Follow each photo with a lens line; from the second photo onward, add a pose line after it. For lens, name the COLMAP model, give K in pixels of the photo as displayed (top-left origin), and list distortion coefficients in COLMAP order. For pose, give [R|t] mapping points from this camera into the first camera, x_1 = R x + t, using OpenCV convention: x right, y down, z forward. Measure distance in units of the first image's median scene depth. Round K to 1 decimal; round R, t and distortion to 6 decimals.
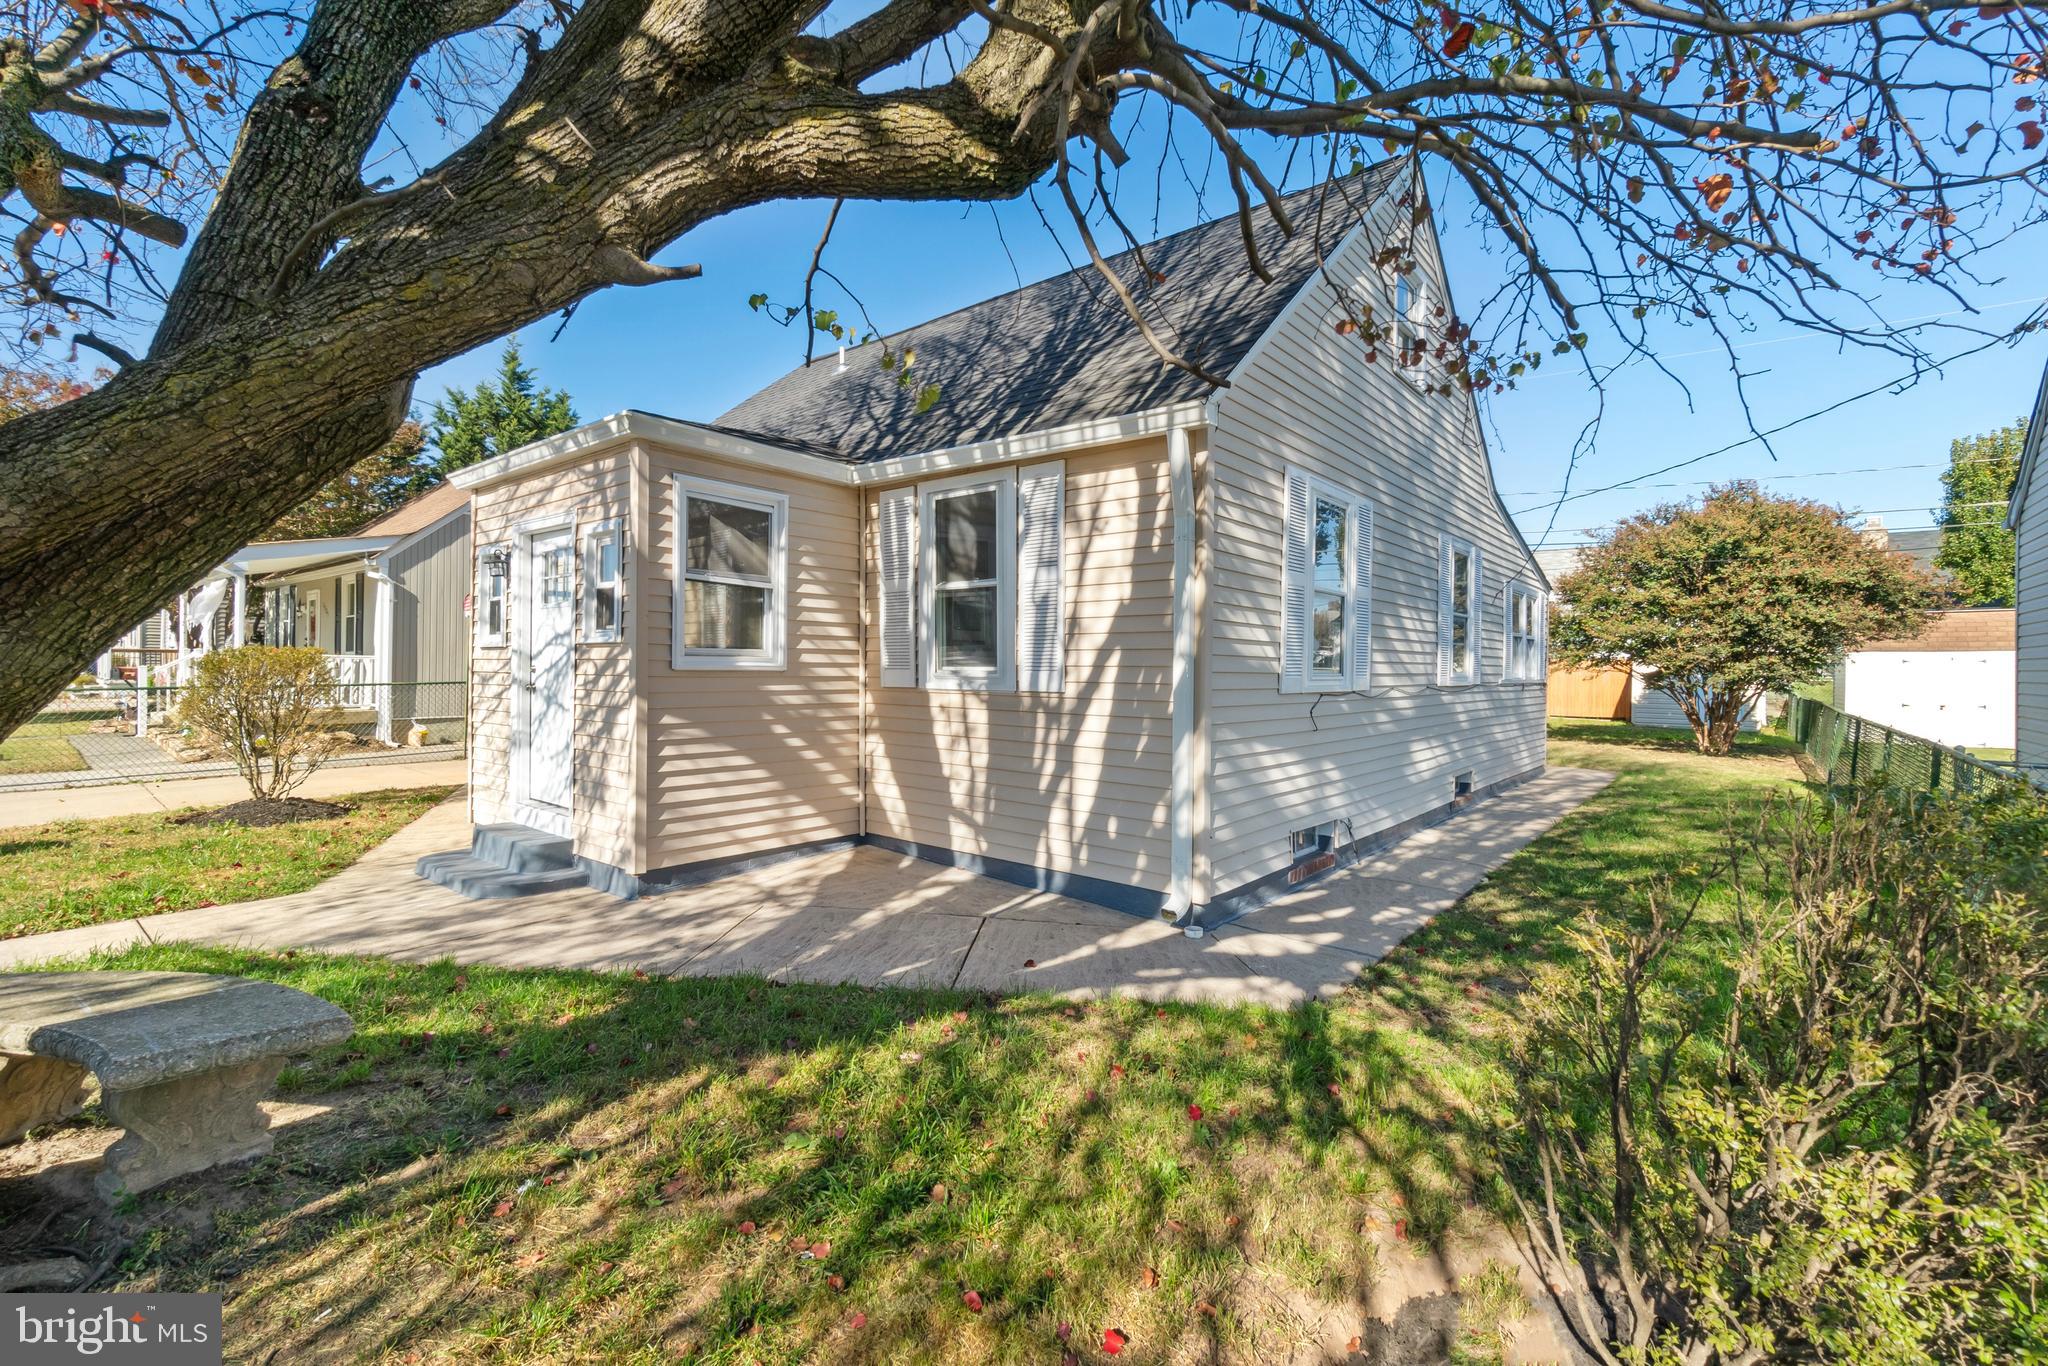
lens RADIAL K [[895.1, 0, 1027.0], [0, 895.1, 670.1], [0, 0, 1]] dist [-0.003982, -0.000314]
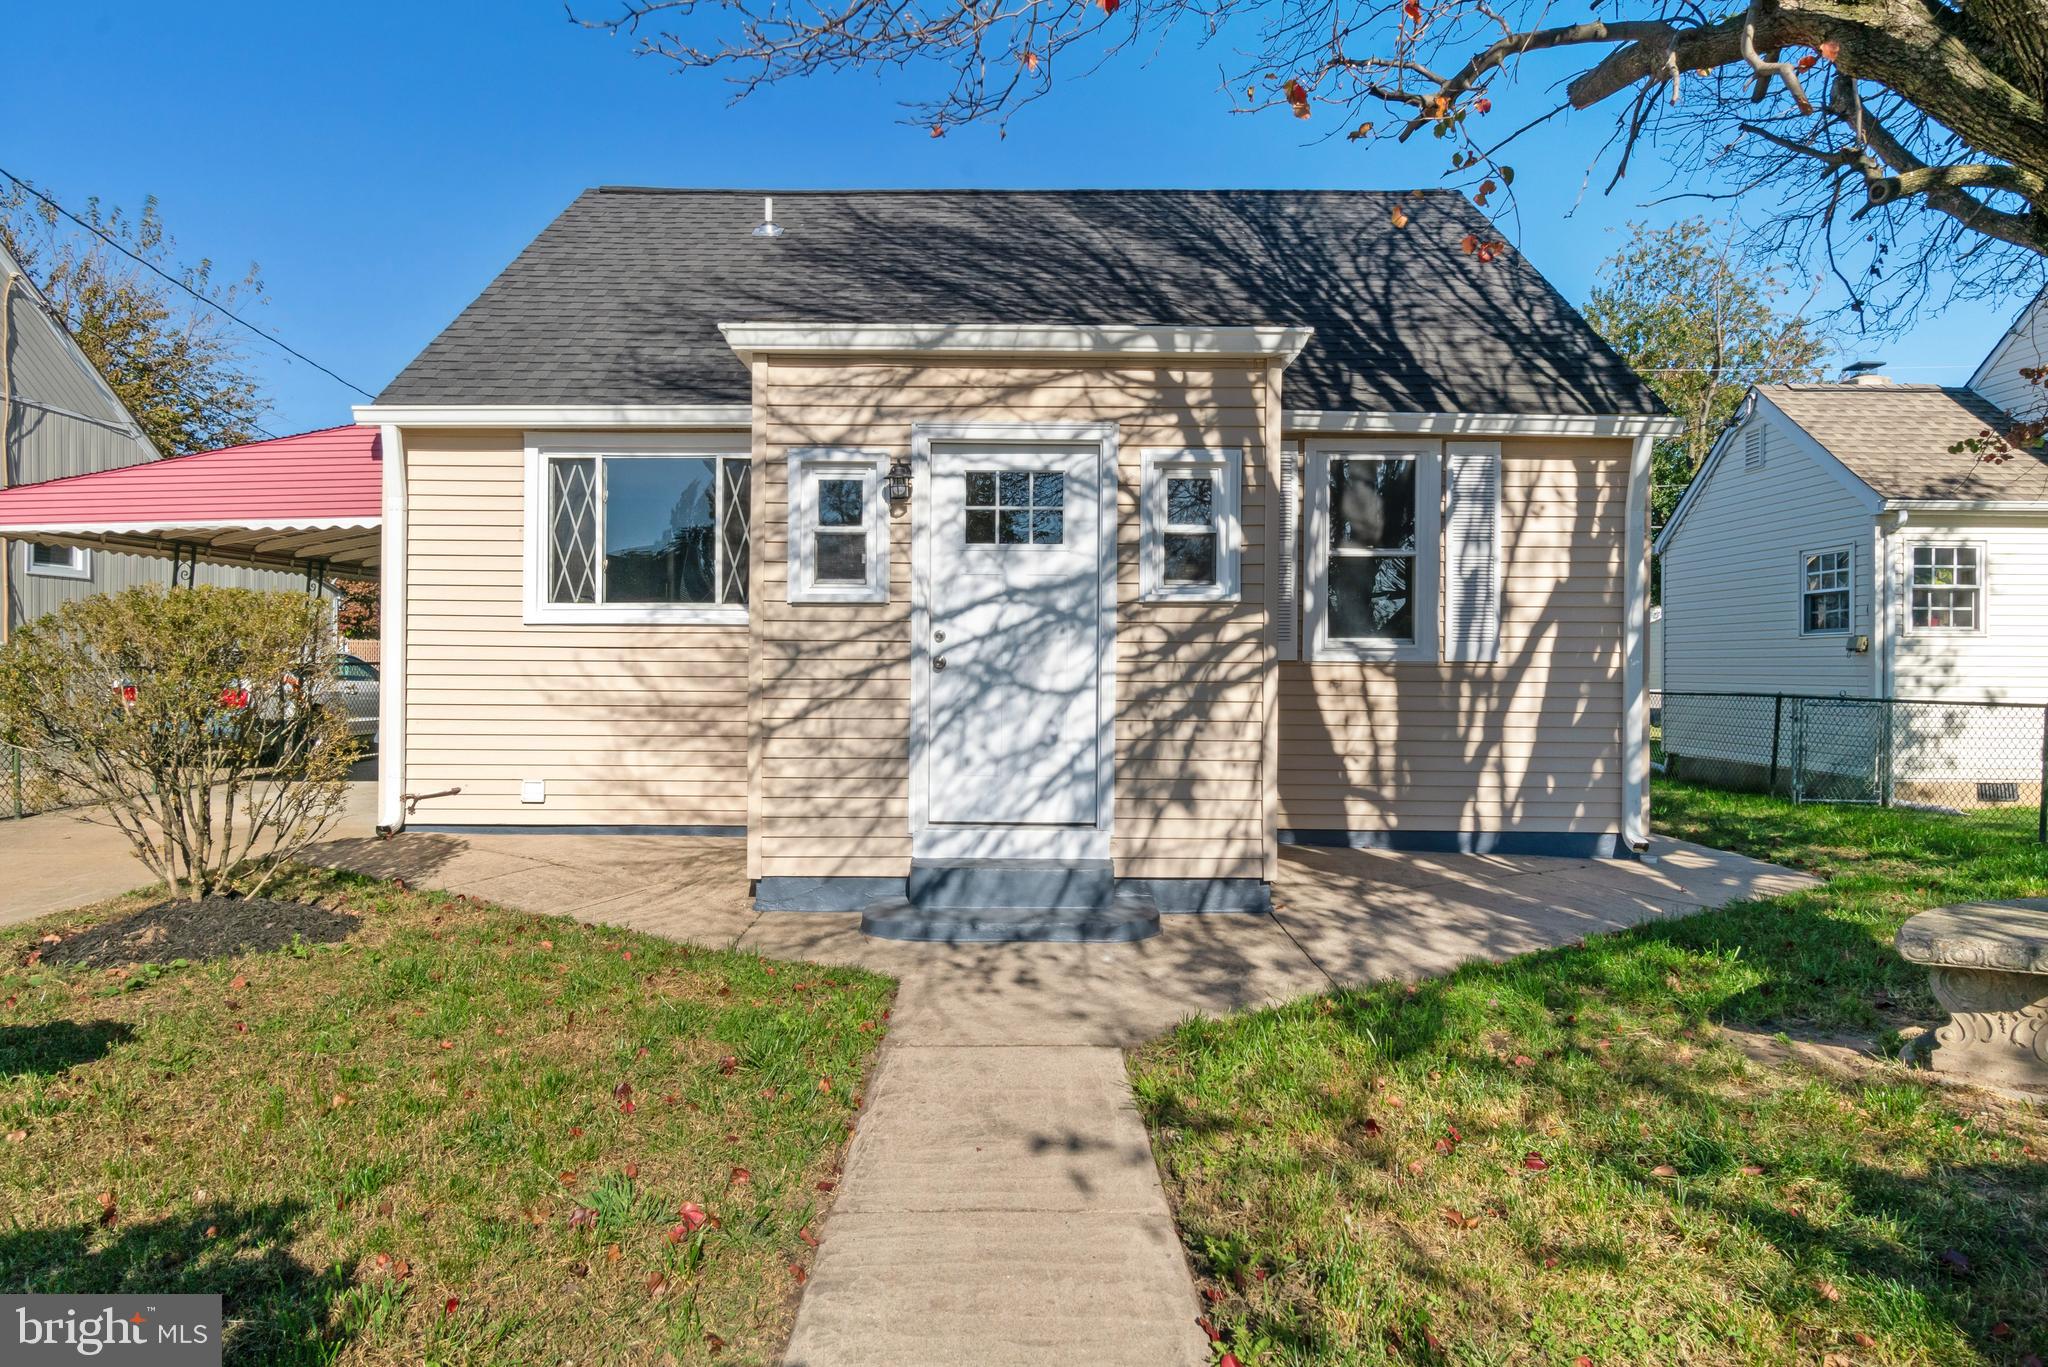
lens RADIAL K [[1171.4, 0, 992.3], [0, 1171.4, 672.3], [0, 0, 1]] dist [-0.003459, -0.000940]
pose [[0.769457, -0.008514, 0.638642, -1.289883], [0.002088, 0.999939, 0.010815, 0.020026], [-0.638695, -0.006988, 0.769428, 0.313366]]
